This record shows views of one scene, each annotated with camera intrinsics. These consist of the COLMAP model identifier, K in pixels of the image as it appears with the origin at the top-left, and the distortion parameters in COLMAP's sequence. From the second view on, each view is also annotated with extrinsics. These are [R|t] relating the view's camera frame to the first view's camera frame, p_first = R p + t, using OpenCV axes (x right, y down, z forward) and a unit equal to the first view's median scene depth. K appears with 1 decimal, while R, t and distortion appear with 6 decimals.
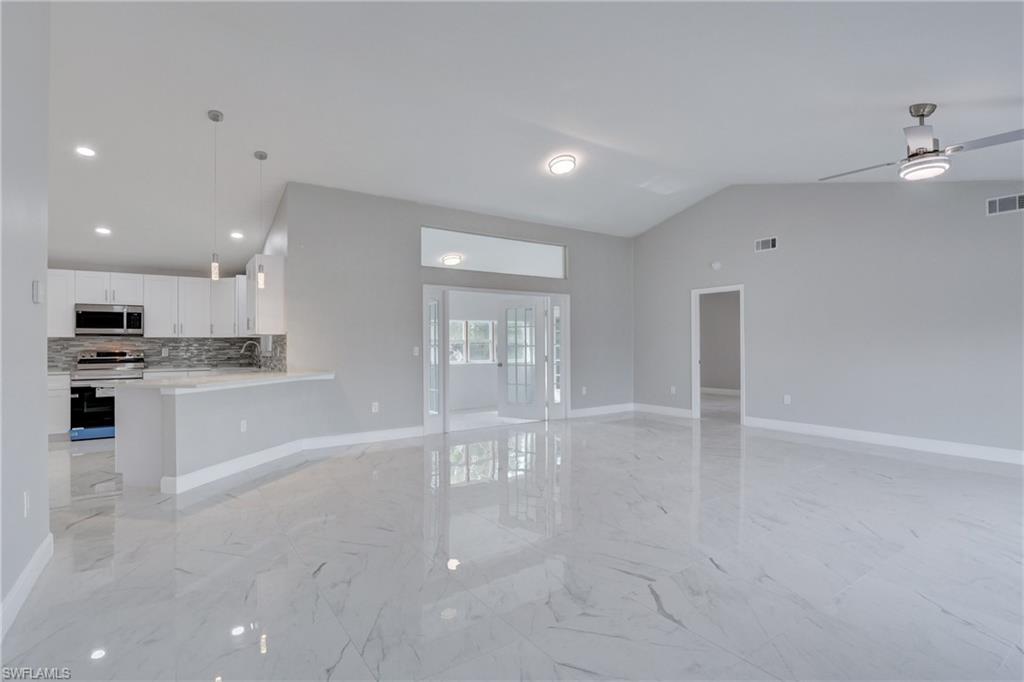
lens RADIAL K [[491.1, 0, 509.5], [0, 491.1, 341.8], [0, 0, 1]] dist [-0.006854, -0.007623]
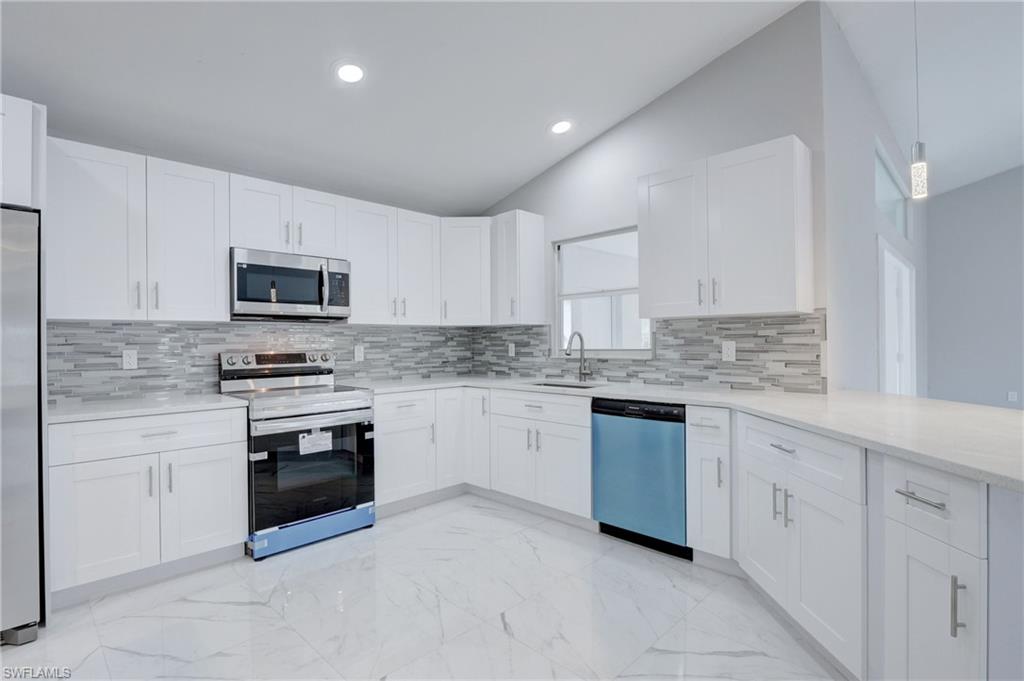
lens RADIAL K [[491.1, 0, 509.5], [0, 491.1, 341.3], [0, 0, 1]] dist [-0.006854, -0.007623]
pose [[0.983697, -0.004382, 0.179779, -0.674115], [0.003661, 0.999984, 0.004338, 0.007197], [-0.179795, -0.003609, 0.983698, 0.476072]]
